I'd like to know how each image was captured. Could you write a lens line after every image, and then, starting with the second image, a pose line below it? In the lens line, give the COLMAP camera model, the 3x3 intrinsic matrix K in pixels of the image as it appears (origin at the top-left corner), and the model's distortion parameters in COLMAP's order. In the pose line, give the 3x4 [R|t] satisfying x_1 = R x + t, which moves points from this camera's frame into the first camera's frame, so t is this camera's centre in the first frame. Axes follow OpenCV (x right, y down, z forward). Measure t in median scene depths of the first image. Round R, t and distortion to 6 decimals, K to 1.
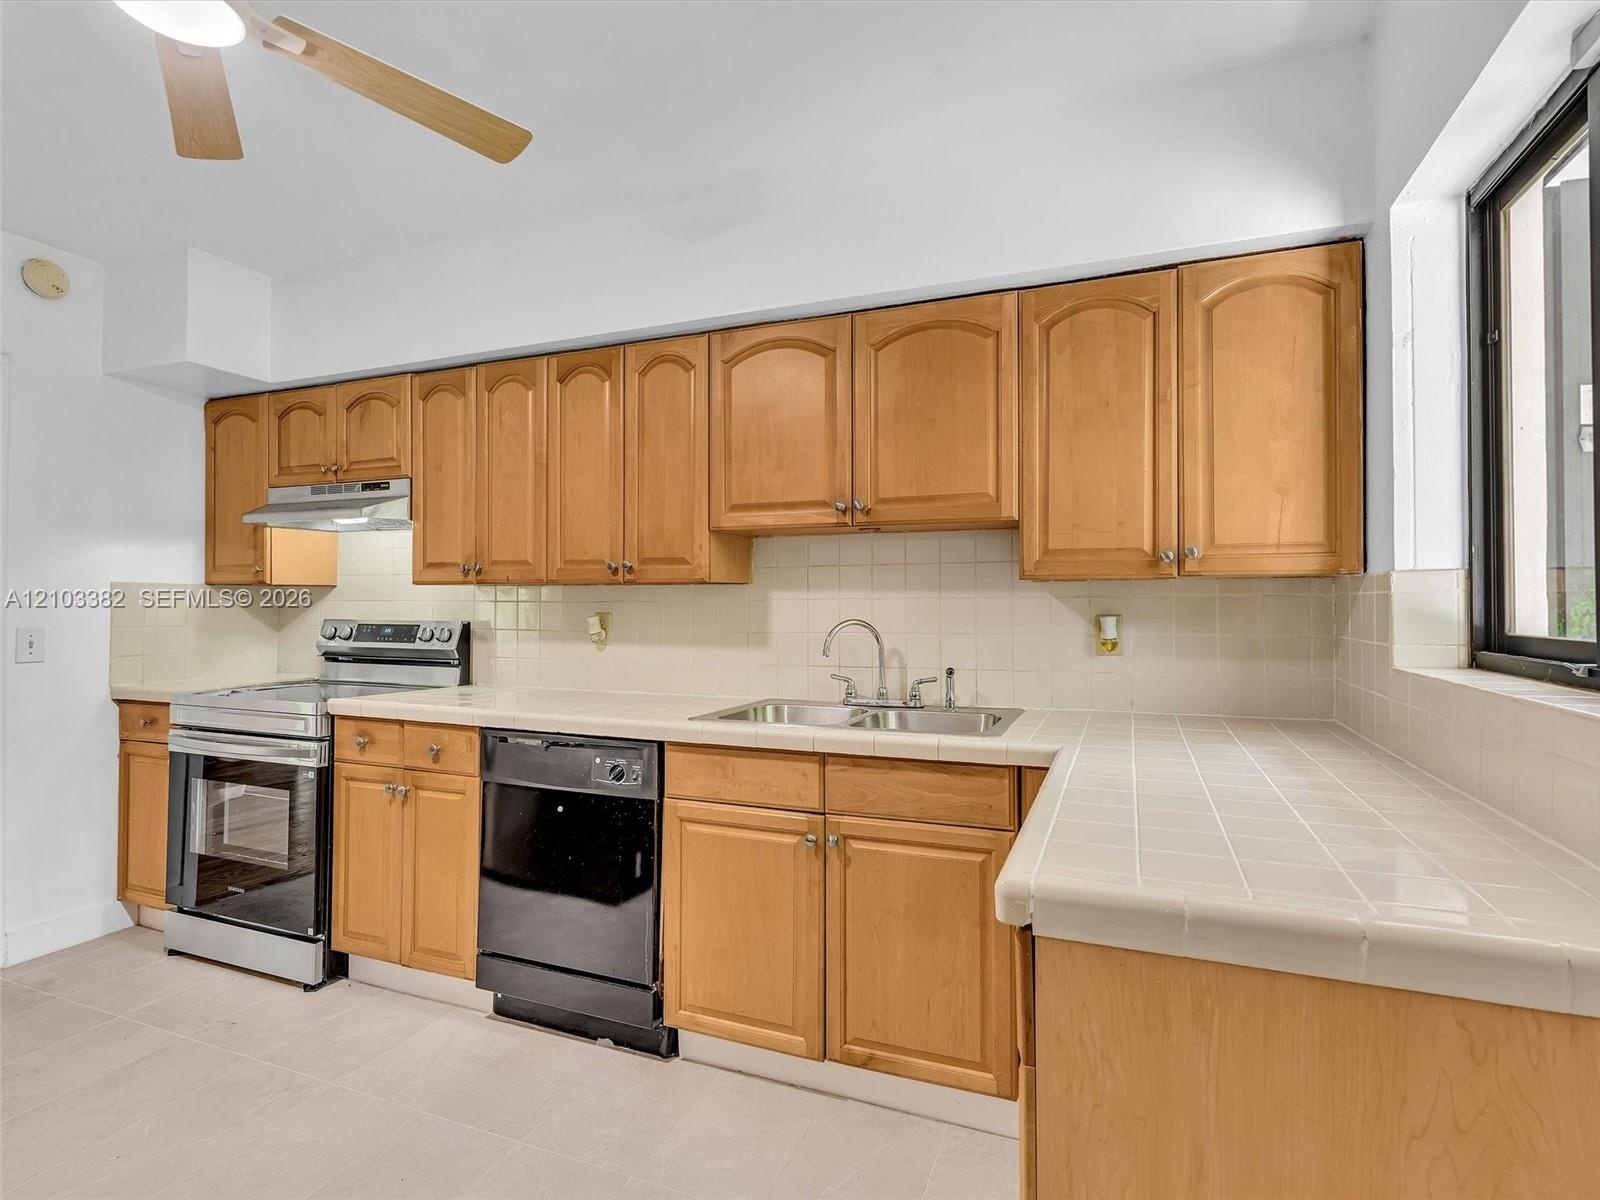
lens RADIAL K [[801.2, 0, 805.8], [0, 801.2, 592.1], [0, 0, 1]] dist [0.000106, 0.000066]
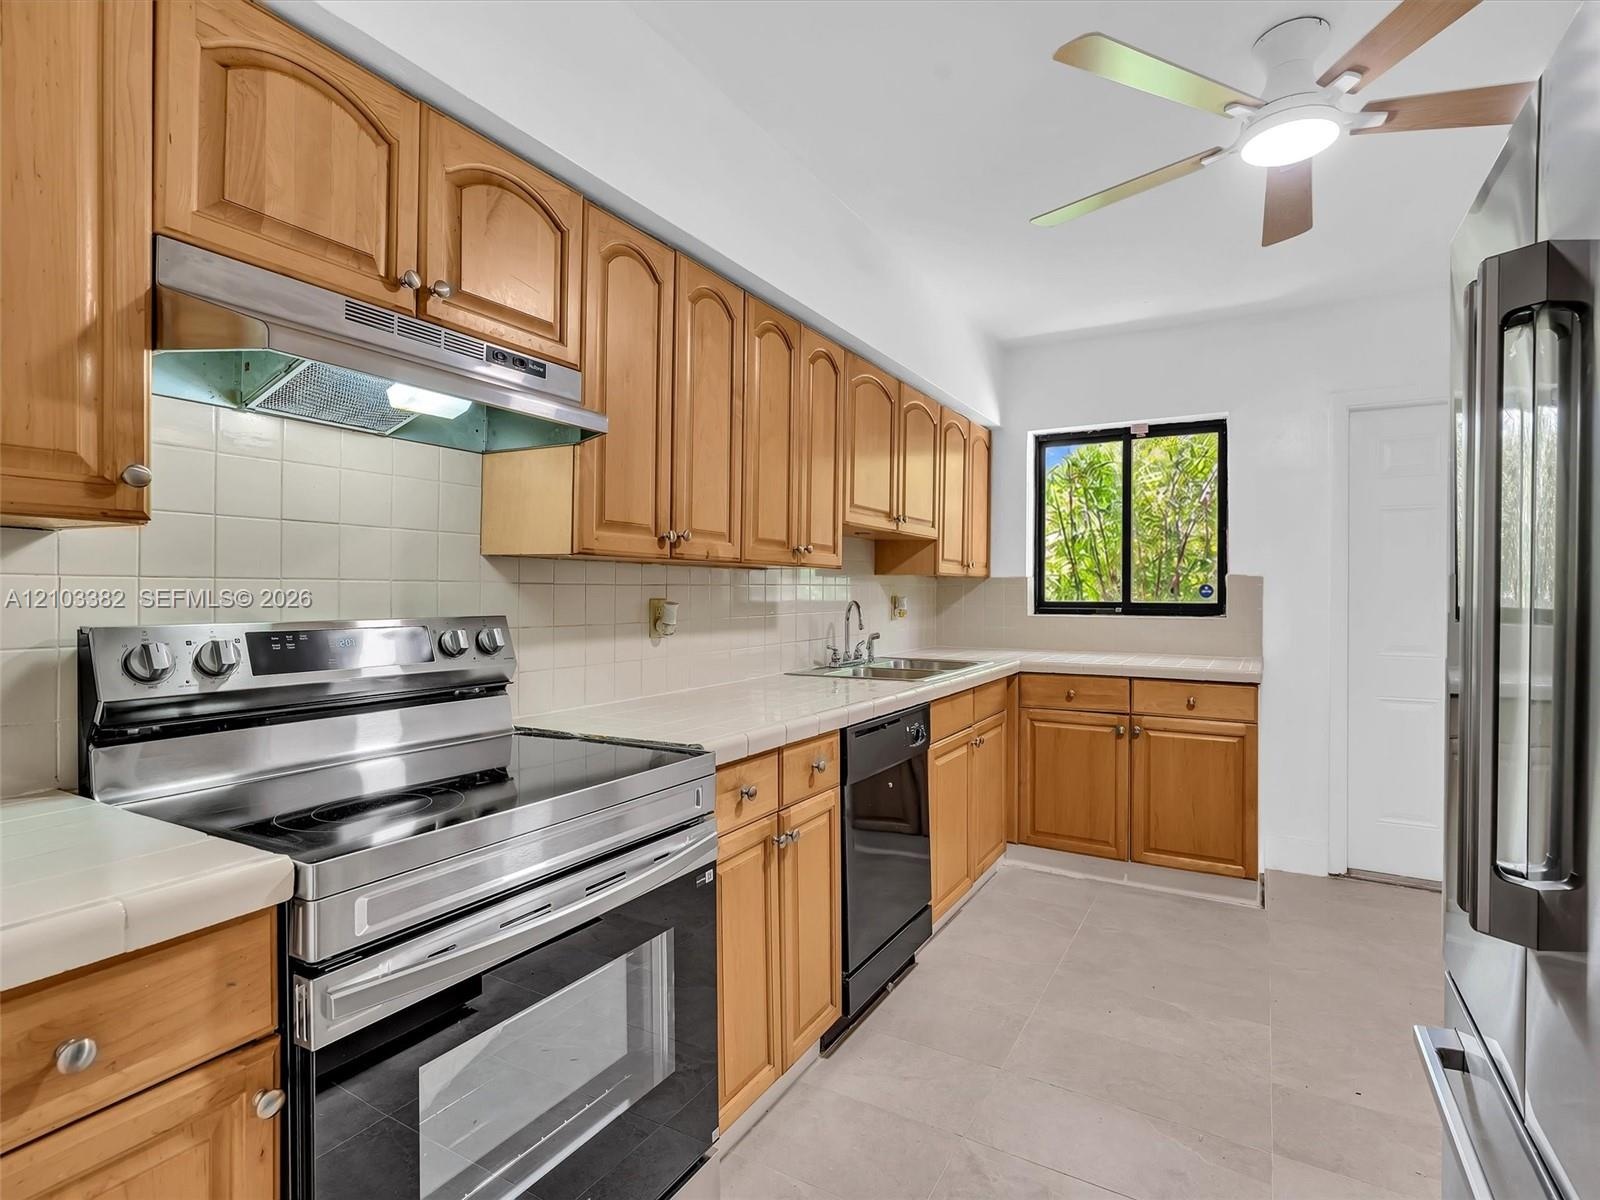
lens RADIAL K [[801.2, 0, 805.8], [0, 801.2, 592.1], [0, 0, 1]] dist [0.000106, 0.000066]
pose [[0.136233, -0.001416, 0.990676, -1.040825], [-0.017795, 0.999834, 0.003877, 0.013059], [-0.990517, -0.018157, 0.136185, 0.744821]]
